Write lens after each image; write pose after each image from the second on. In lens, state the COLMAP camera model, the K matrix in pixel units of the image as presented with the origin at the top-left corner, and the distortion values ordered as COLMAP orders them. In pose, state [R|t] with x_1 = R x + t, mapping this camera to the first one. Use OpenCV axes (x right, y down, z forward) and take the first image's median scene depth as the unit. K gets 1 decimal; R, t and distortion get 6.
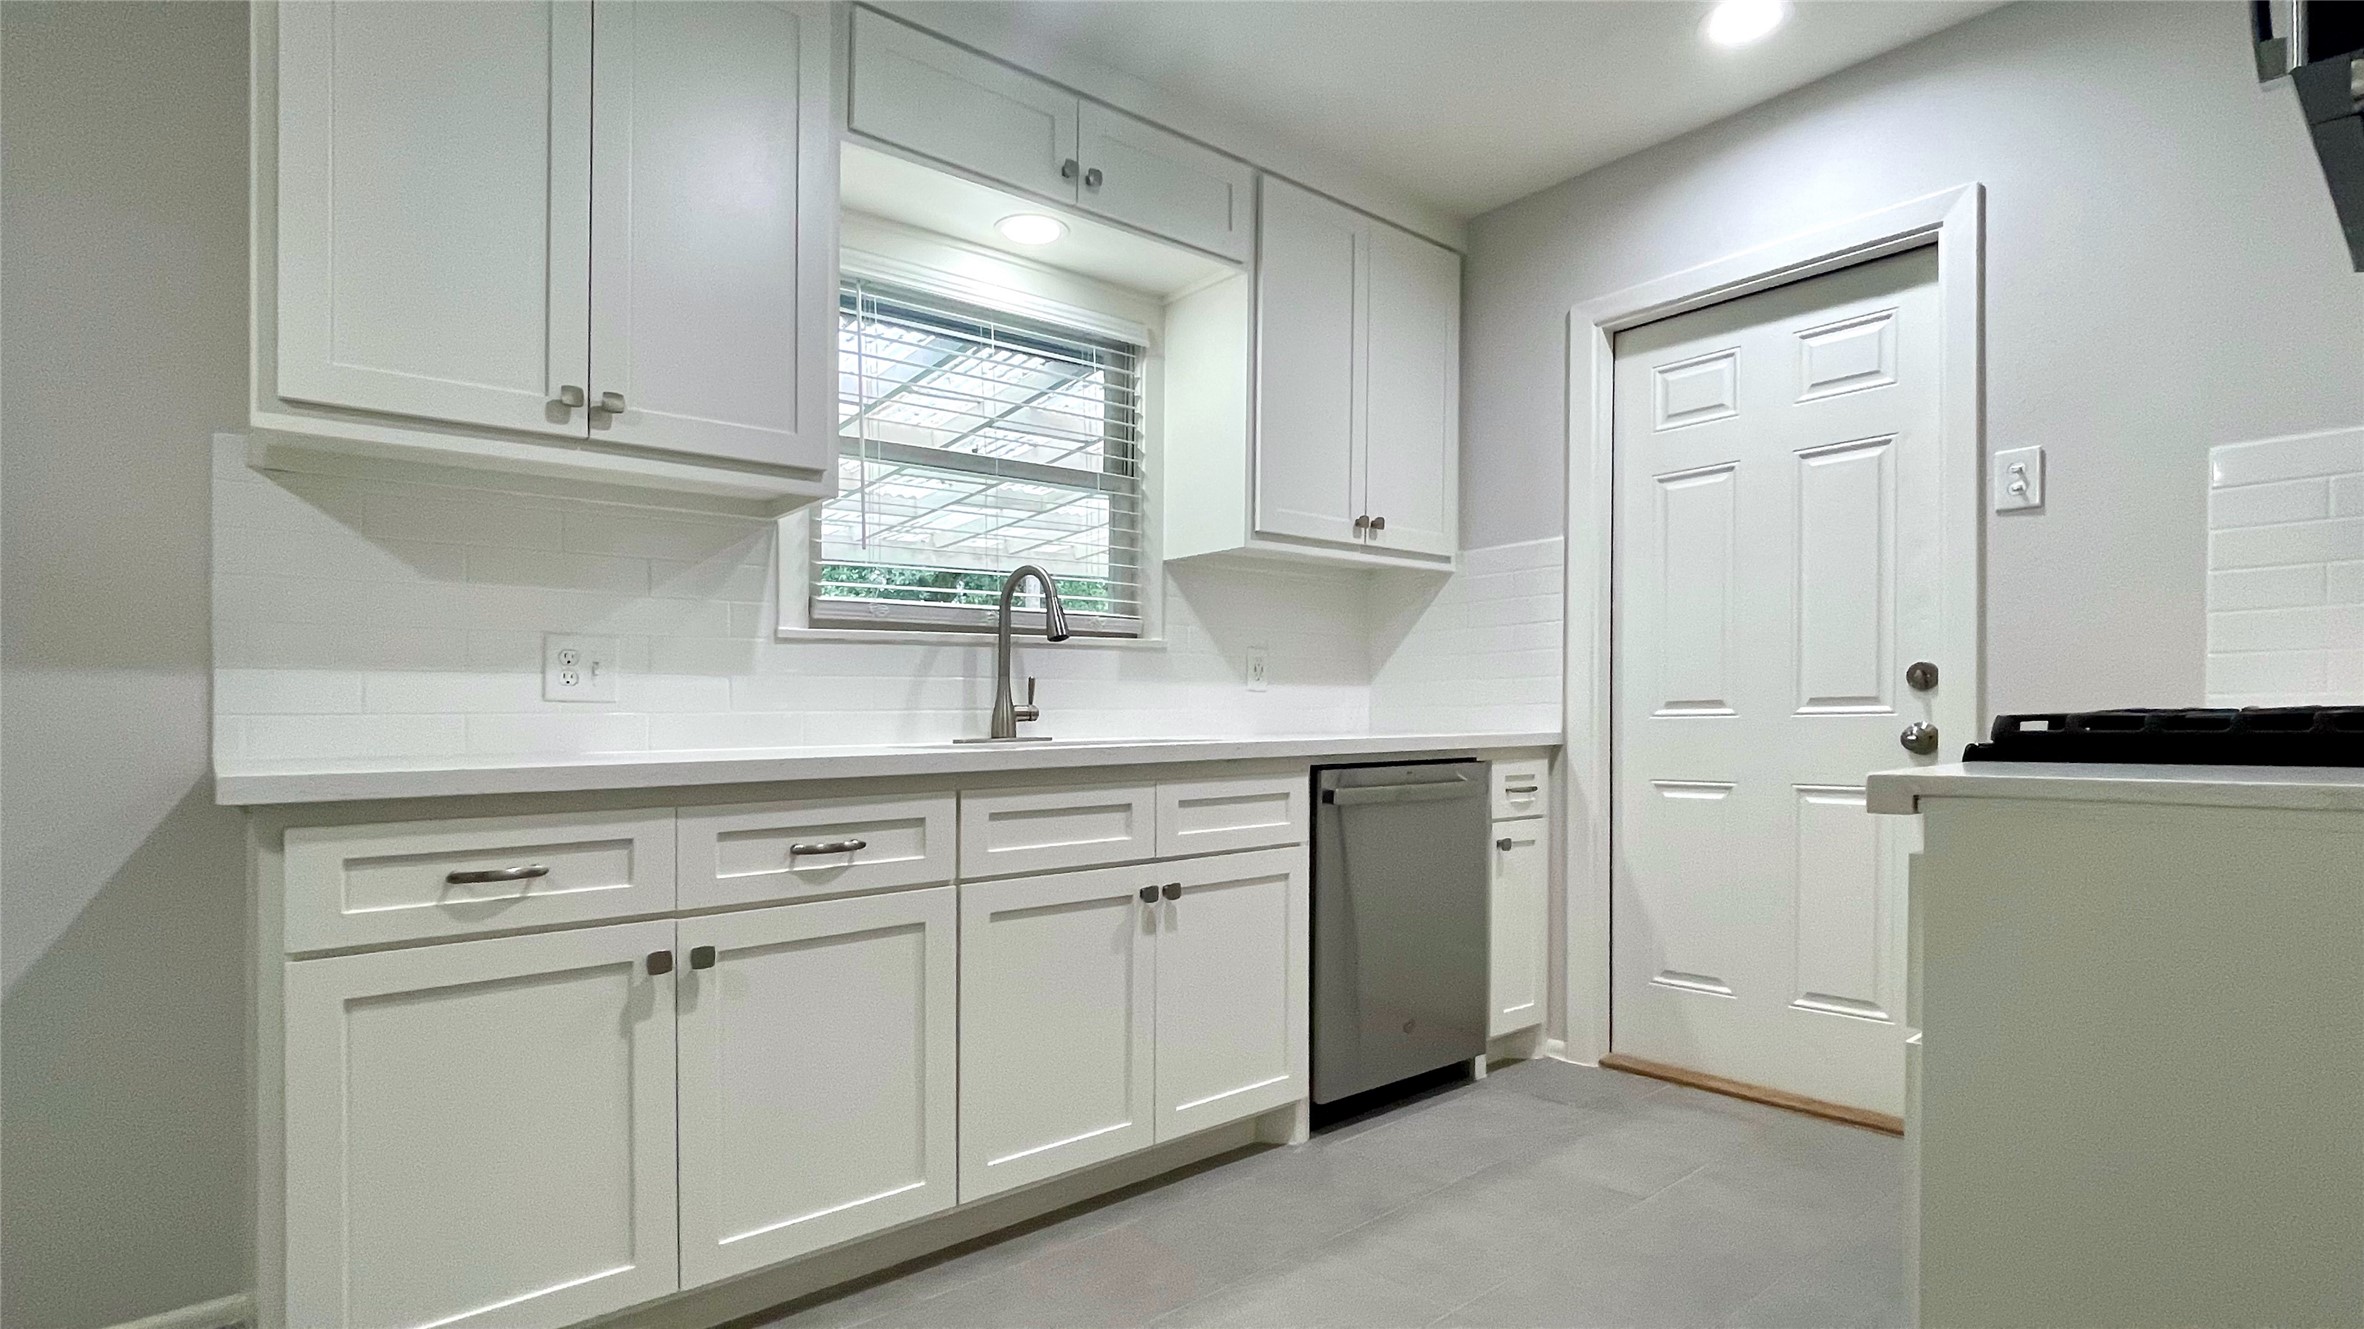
lens RADIAL K [[1182.5, 0, 1078.4], [0, 1182.5, 710.3], [0, 0, 1]] dist [-0.008498, 0.000400]
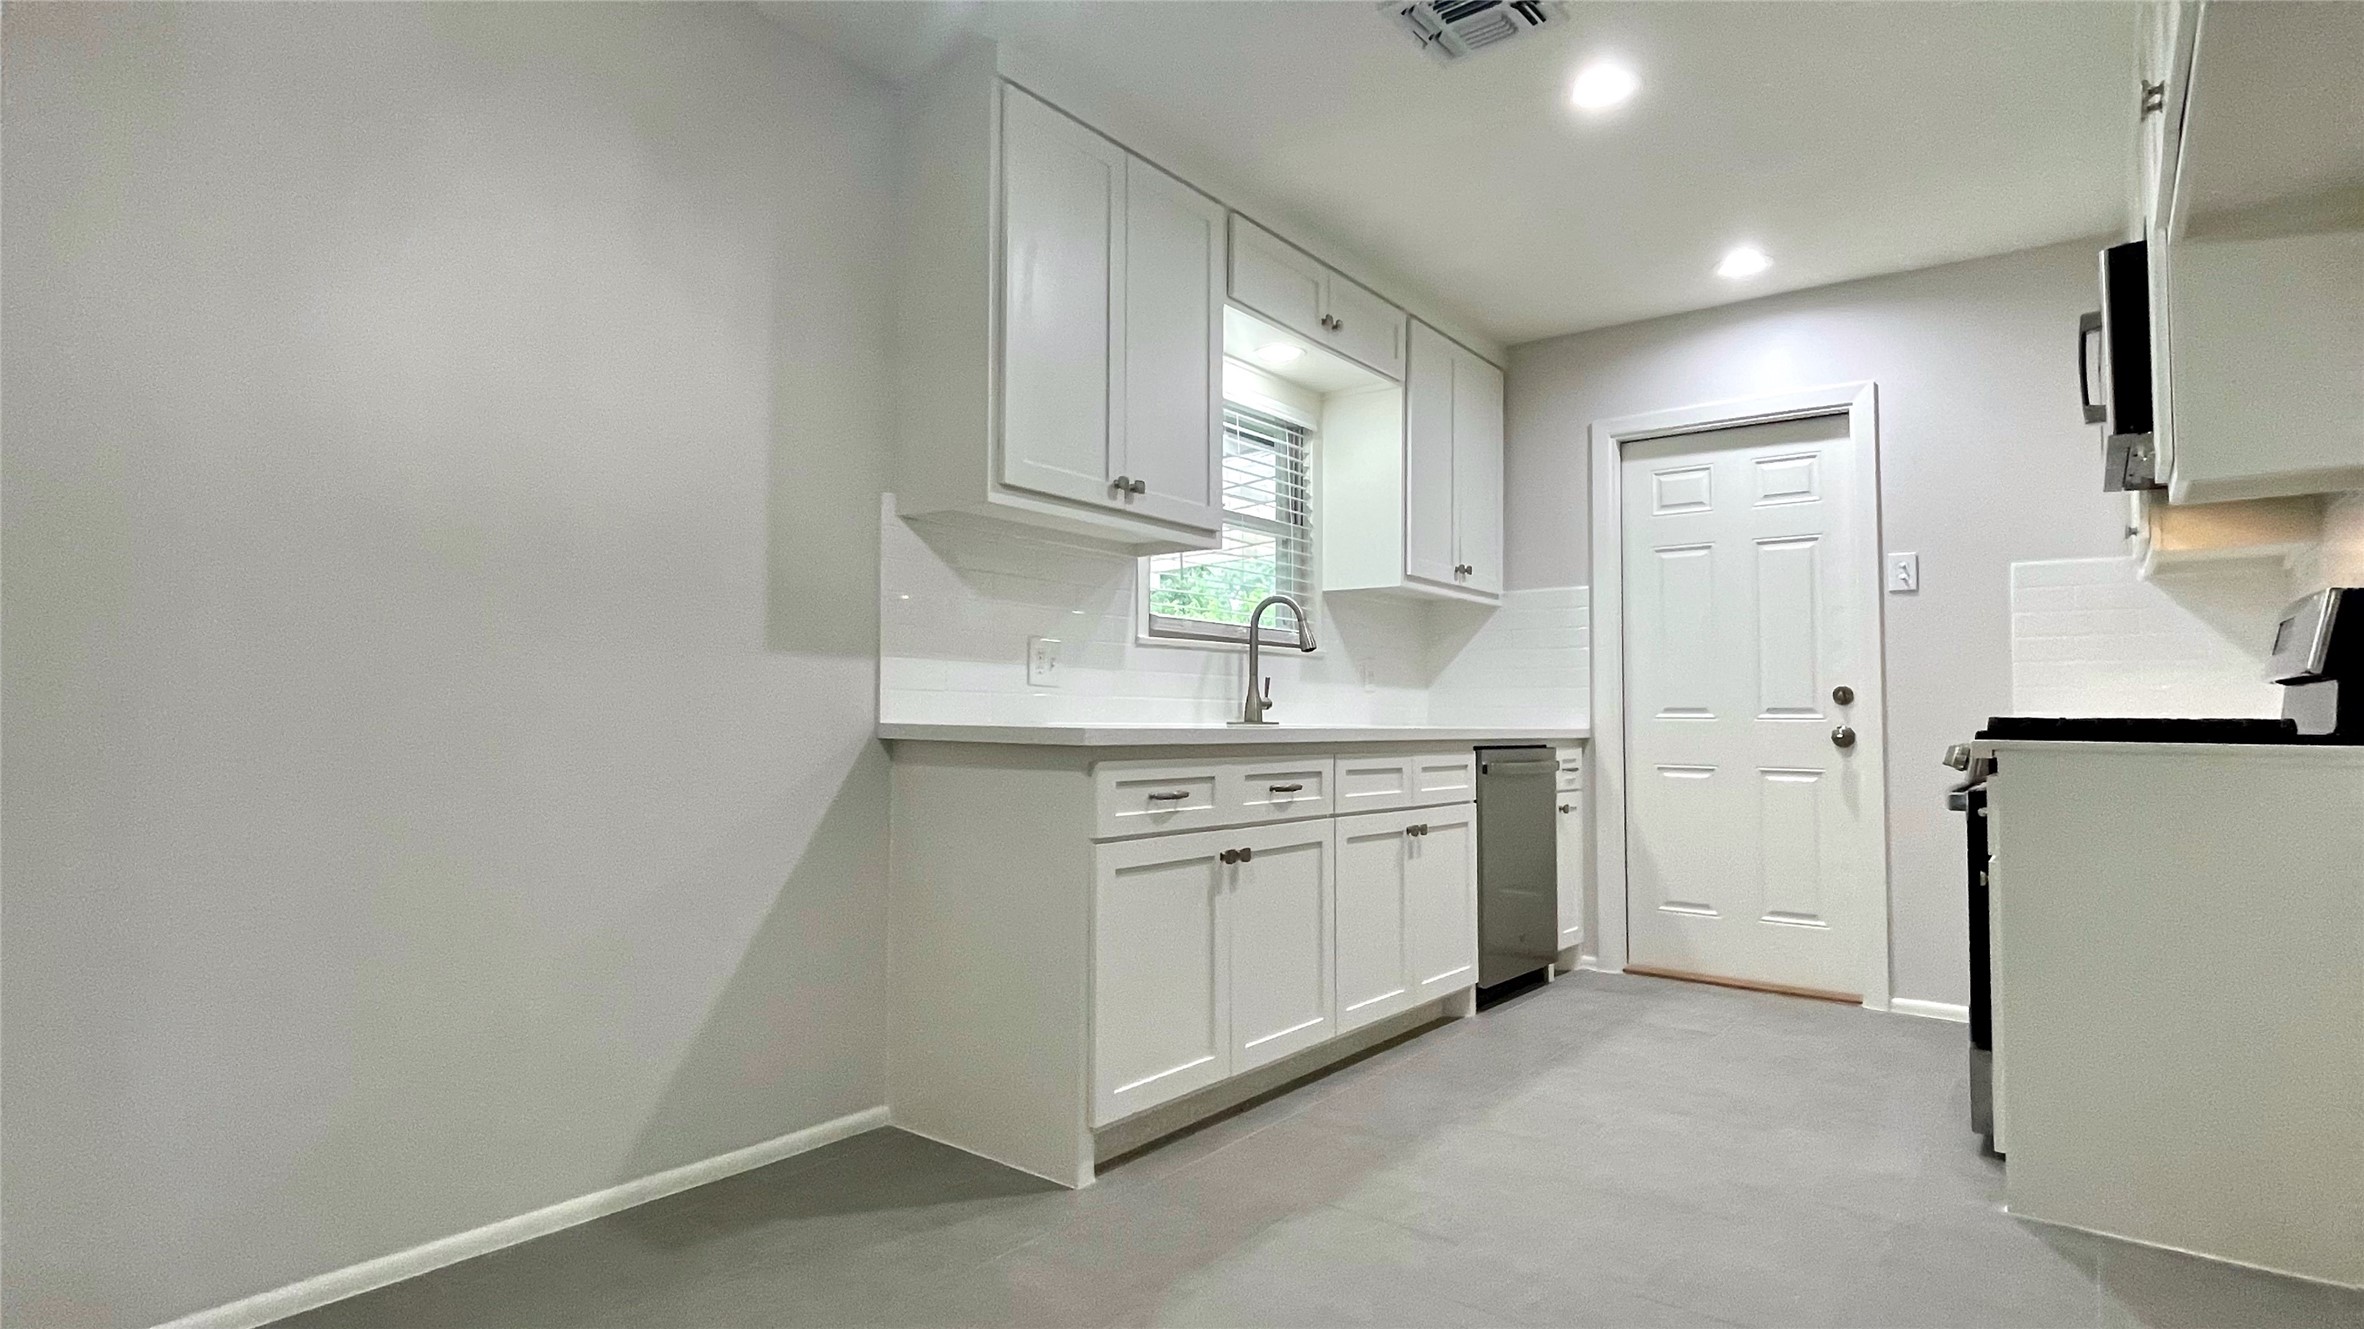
lens RADIAL K [[1267.0, 0, 1115.0], [0, 1267.0, 608.5], [0, 0, 1]] dist [0.018505, -0.002733]
pose [[0.974264, 0.043565, 0.221158, -0.572197], [-0.026387, 0.996442, -0.080044, 0.015986], [-0.223858, 0.072148, 0.971948, -0.398845]]
